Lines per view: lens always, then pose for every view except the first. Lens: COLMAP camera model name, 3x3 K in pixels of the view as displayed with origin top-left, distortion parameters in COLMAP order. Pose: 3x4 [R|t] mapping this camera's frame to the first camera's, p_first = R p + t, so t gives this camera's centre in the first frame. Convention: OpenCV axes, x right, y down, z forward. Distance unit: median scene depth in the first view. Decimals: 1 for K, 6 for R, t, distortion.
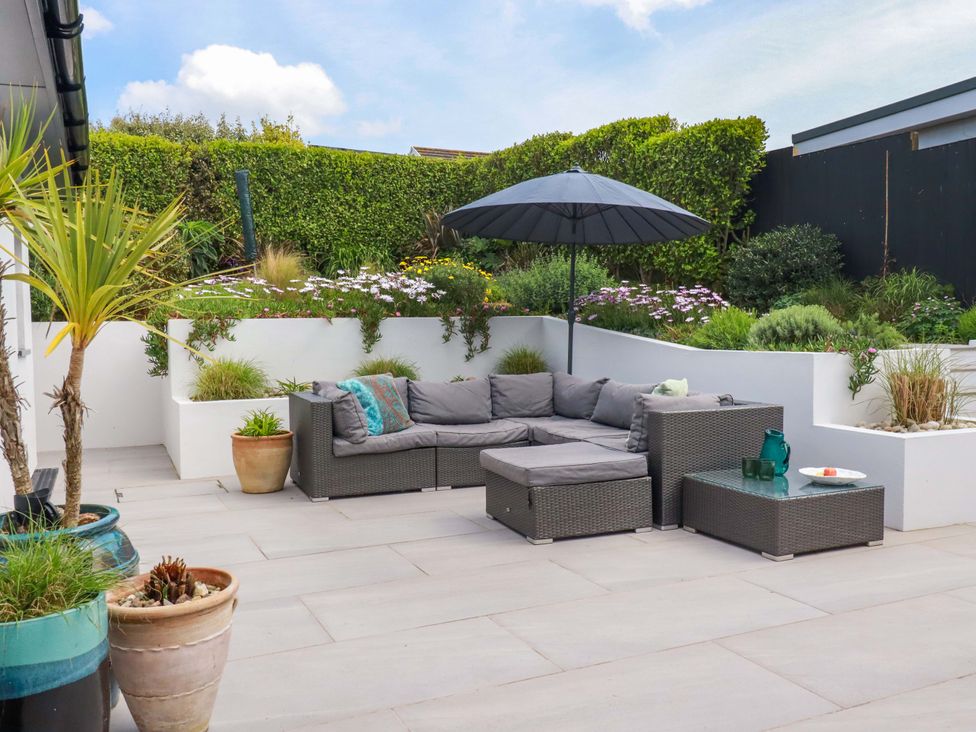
lens RADIAL K [[861.7, 0, 492.5], [0, 861.7, 363.1], [0, 0, 1]] dist [0.018629, -0.002852]
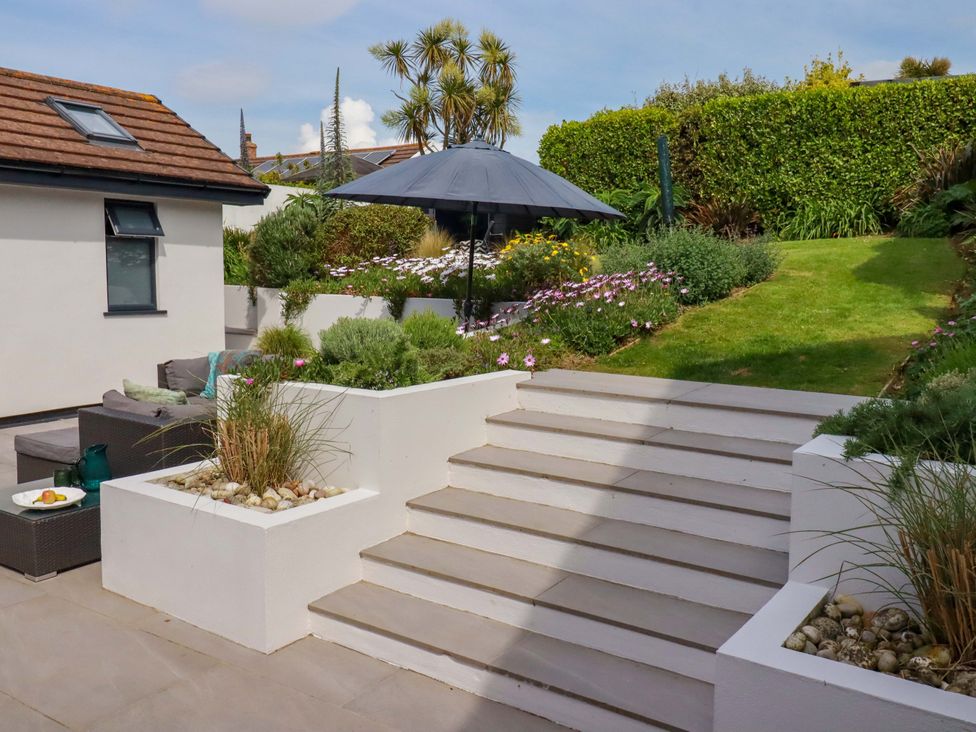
lens RADIAL K [[861.7, 0, 492.5], [0, 861.7, 363.1], [0, 0, 1]] dist [0.018629, -0.002852]
pose [[0.515263, 0.116406, -0.849090, 0.817982], [-0.059019, 0.993200, 0.100347, -0.083774], [0.854997, -0.001592, 0.518630, 0.520680]]
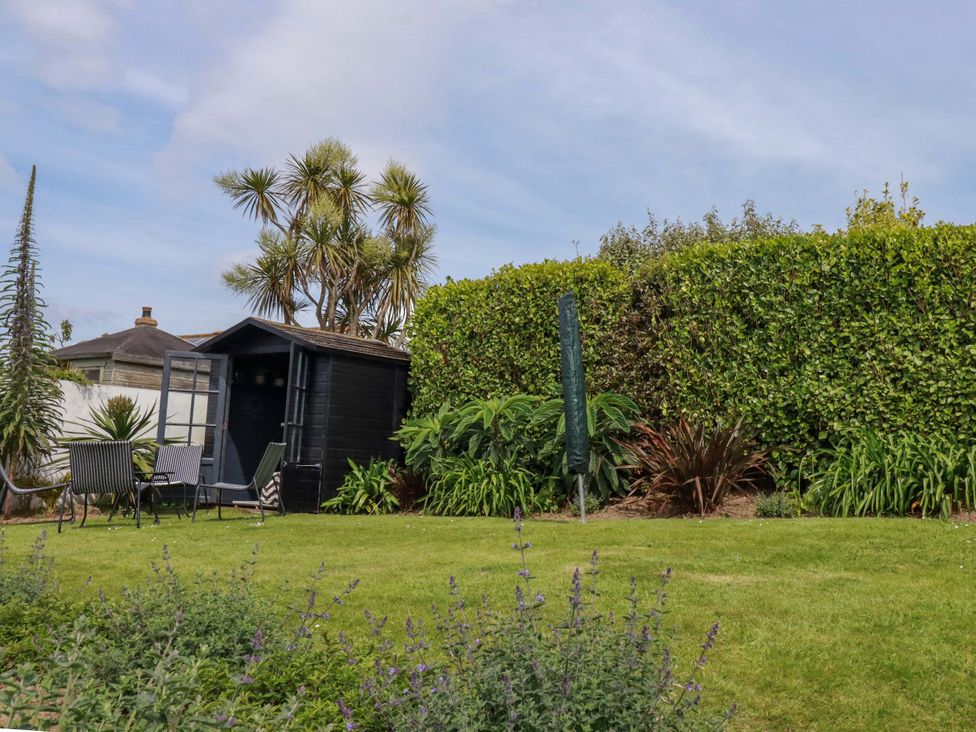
lens RADIAL K [[927.3, 0, 555.1], [0, 927.3, 365.1], [0, 0, 1]] dist [0.009987, 0.000233]
pose [[0.529292, -0.057523, -0.846487, 0.276069], [-0.097503, 0.986965, -0.128036, -0.185845], [0.842818, 0.150304, 0.516784, 1.202071]]
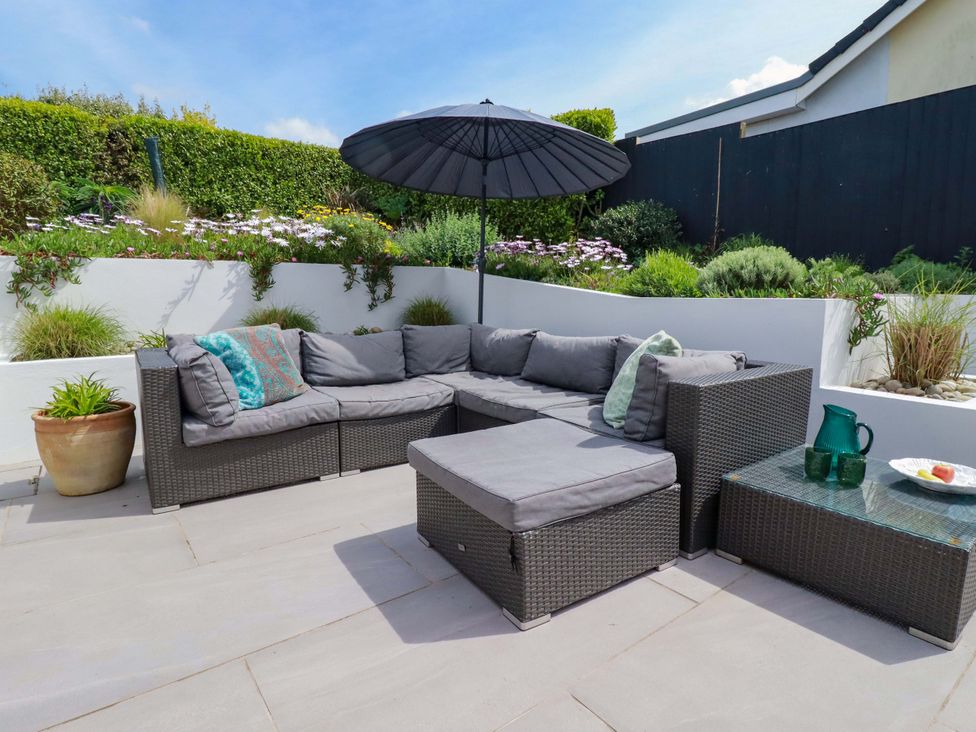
lens RADIAL K [[538.3, 0, 488.3], [0, 538.3, 358.0], [0, 0, 1]] dist [0.003851, -0.014629]
pose [[0.979052, -0.014343, 0.203103, -0.023519], [-0.001826, 0.996857, 0.079199, 0.002746], [-0.203601, -0.077911, 0.975949, 0.377522]]
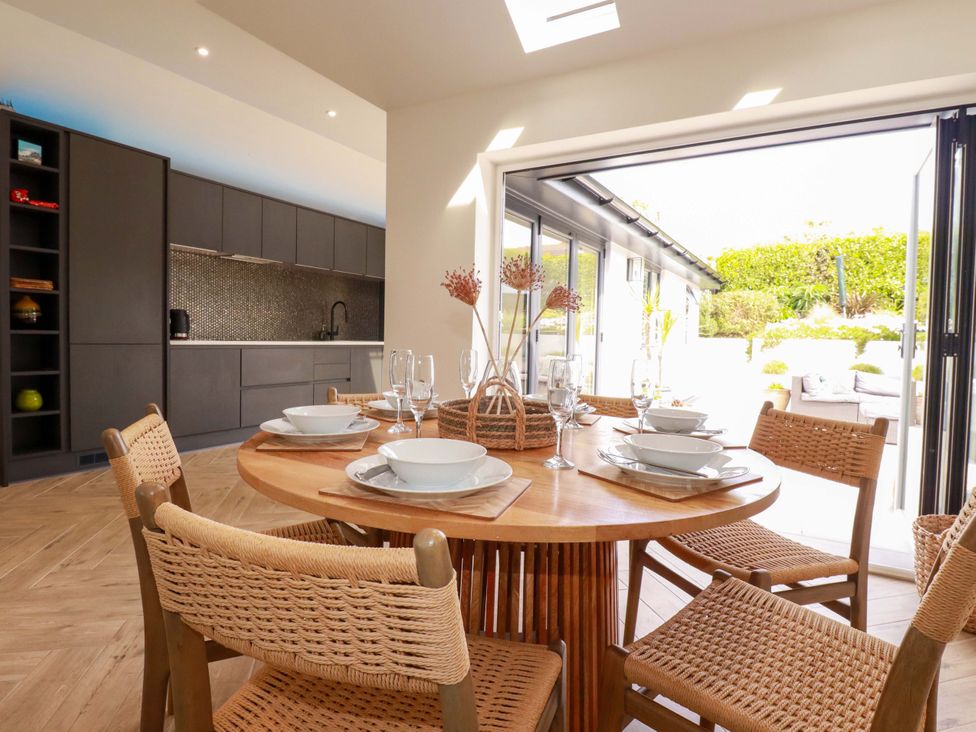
lens RADIAL K [[538.3, 0, 488.3], [0, 538.3, 358.0], [0, 0, 1]] dist [0.003851, -0.014629]
pose [[0.571609, 0.058139, -0.818464, 0.352896], [-0.066948, 0.997465, 0.024098, 0.012011], [0.817791, 0.041020, 0.574052, -0.353300]]
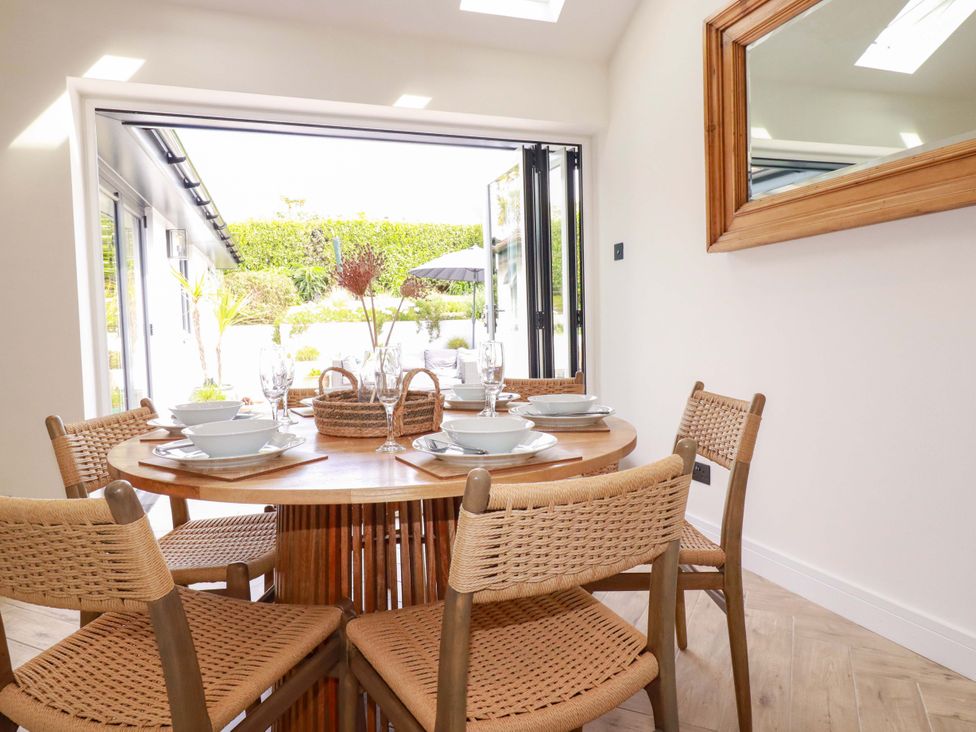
lens RADIAL K [[641.5, 0, 488.0], [0, 641.5, 366.0], [0, 0, 1]] dist [0.007828, 0.003060]
pose [[0.993520, -0.005128, -0.113542, 0.274373], [0.007726, 0.999718, 0.022460, 0.018006], [0.113395, -0.023192, 0.993279, -0.451980]]
